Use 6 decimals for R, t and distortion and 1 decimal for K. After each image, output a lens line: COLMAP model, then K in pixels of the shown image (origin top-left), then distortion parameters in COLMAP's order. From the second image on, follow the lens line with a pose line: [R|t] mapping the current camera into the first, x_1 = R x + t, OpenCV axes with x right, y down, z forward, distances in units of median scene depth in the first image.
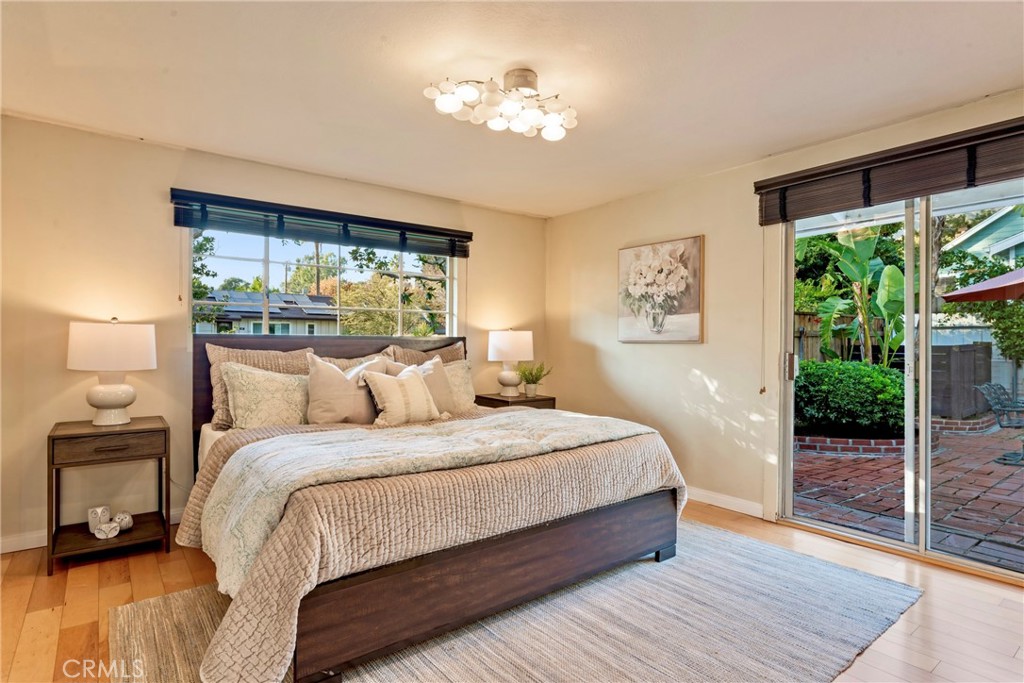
lens RADIAL K [[536.7, 0, 512.0], [0, 536.7, 341.5], [0, 0, 1]] dist [-0.000210, -0.000017]
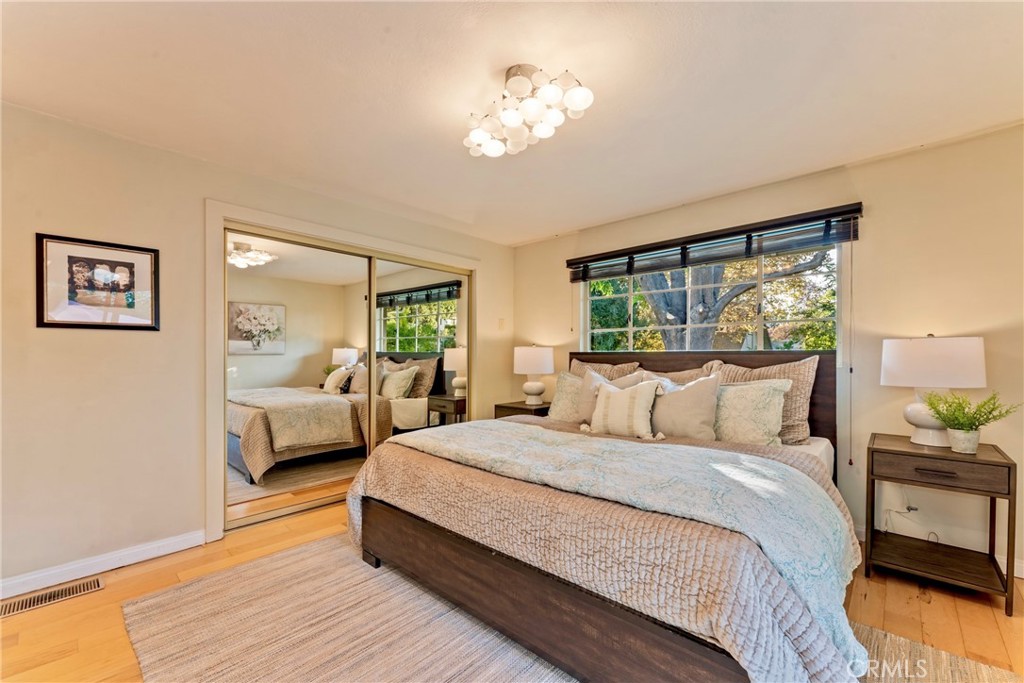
lens RADIAL K [[417.6, 0, 512.4], [0, 417.6, 358.7], [0, 0, 1]] dist [0.000884, 0.000049]
pose [[0.171981, -0.001182, -0.985100, 0.530842], [0.000383, 0.999999, -0.001133, 0.004423], [0.985100, -0.000182, 0.171981, 0.619294]]
